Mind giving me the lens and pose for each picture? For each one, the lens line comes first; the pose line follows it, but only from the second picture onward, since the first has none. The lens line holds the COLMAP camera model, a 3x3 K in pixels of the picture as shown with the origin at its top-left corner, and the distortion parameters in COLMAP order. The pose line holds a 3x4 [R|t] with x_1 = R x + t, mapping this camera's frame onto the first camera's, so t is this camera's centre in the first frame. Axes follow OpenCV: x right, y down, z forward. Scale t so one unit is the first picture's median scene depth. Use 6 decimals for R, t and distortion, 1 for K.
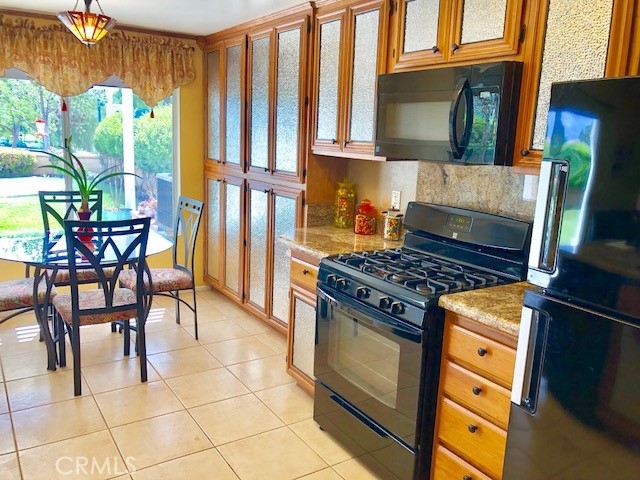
lens RADIAL K [[520.4, 0, 317.6], [0, 520.4, 228.0], [0, 0, 1]] dist [0.017988, -0.013579]
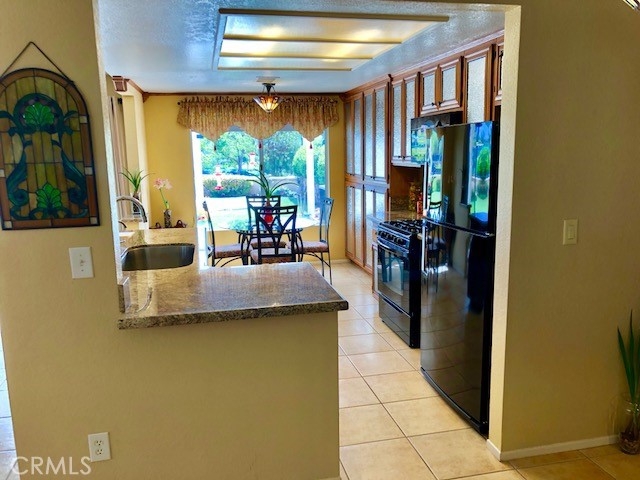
lens RADIAL K [[520.4, 0, 317.6], [0, 520.4, 228.0], [0, 0, 1]] dist [0.017988, -0.013579]
pose [[0.929861, -0.009230, -0.367796, 0.350141], [-0.003949, 0.999377, -0.035065, 0.105020], [0.367890, 0.034058, 0.929245, -0.556935]]
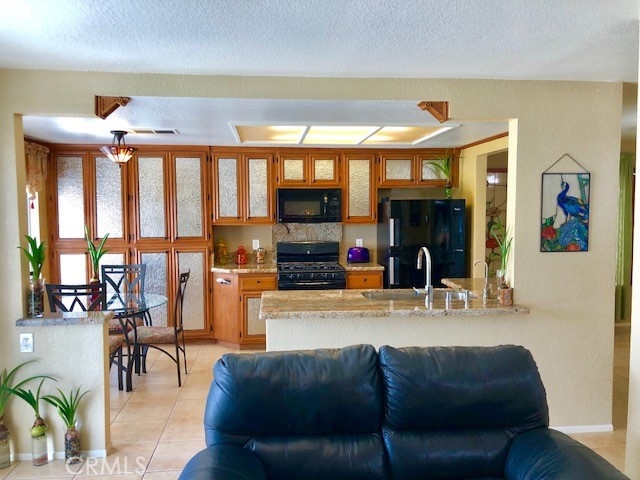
lens RADIAL K [[520.4, 0, 317.6], [0, 520.4, 228.0], [0, 0, 1]] dist [0.017988, -0.013579]
pose [[0.468441, -0.083121, 0.879576, -1.397563], [0.173382, 0.984854, 0.000730, -0.070009], [-0.866315, 0.152161, 0.475757, -0.170414]]
